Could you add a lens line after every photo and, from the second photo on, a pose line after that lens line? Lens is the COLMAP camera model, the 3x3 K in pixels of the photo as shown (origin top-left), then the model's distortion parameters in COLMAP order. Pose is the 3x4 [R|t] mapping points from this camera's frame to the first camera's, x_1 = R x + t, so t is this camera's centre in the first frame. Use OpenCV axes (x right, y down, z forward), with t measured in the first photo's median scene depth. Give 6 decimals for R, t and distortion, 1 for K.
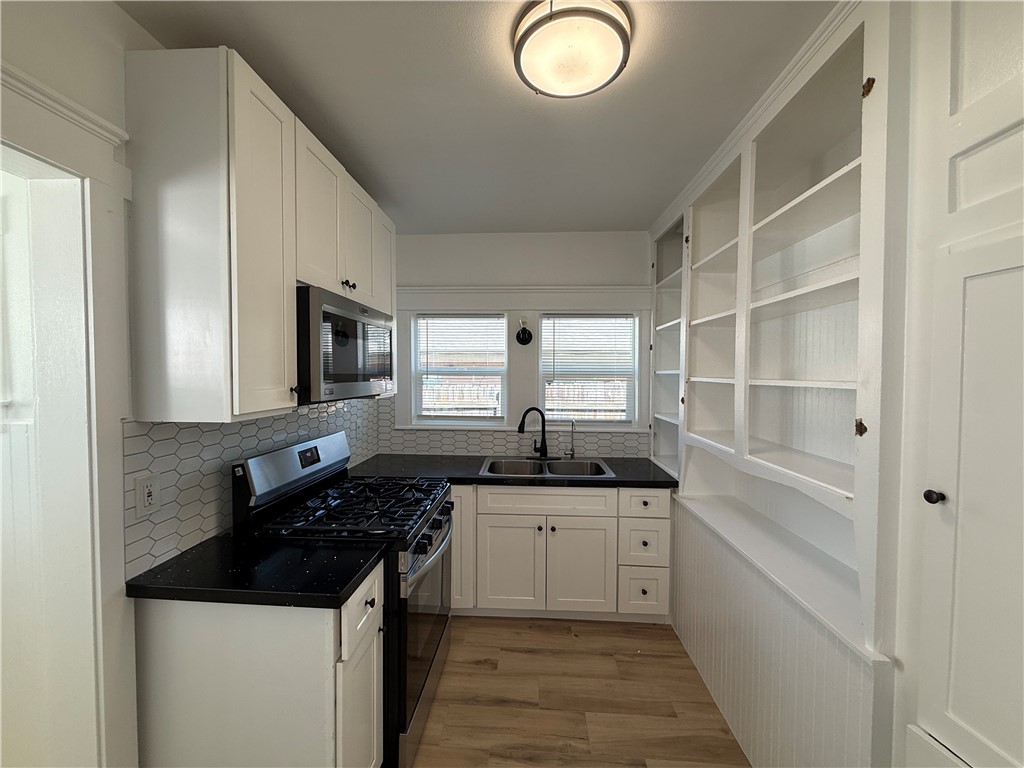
lens RADIAL K [[407.0, 0, 508.9], [0, 407.0, 385.0], [0, 0, 1]] dist [-0.000990, 0.000457]
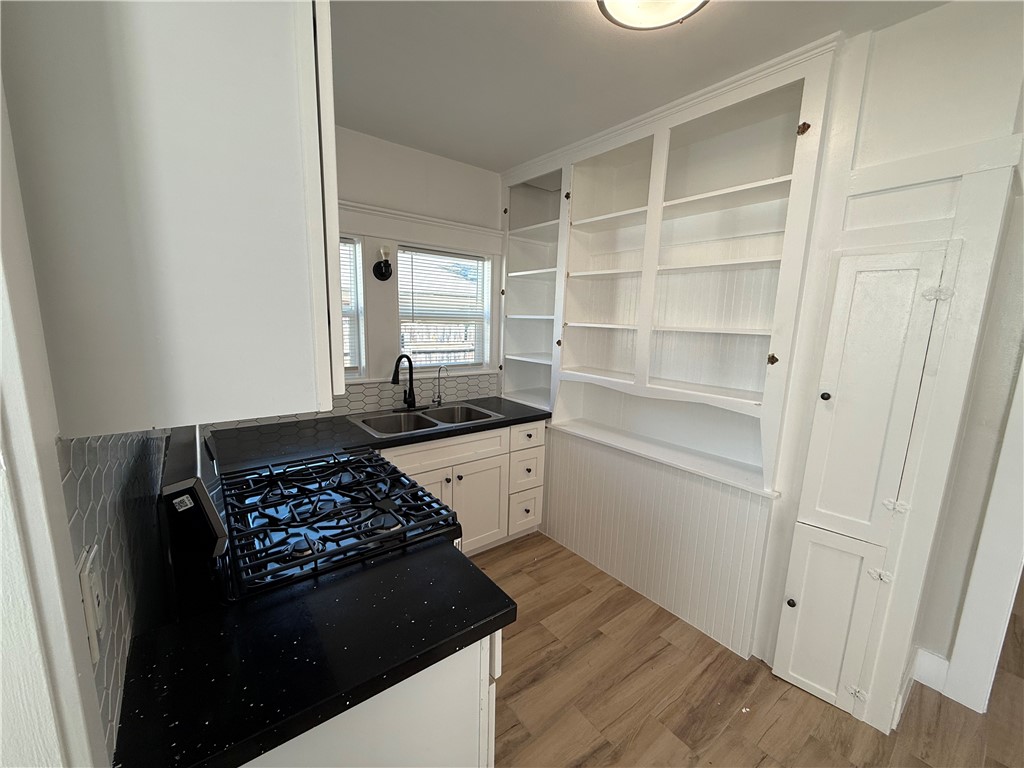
lens RADIAL K [[407.0, 0, 508.9], [0, 407.0, 385.0], [0, 0, 1]] dist [-0.000990, 0.000457]
pose [[0.751080, -0.092328, 0.653723, -0.419455], [-0.004633, 0.989412, 0.145061, -0.009303], [-0.660194, -0.111981, 0.742700, 0.217847]]
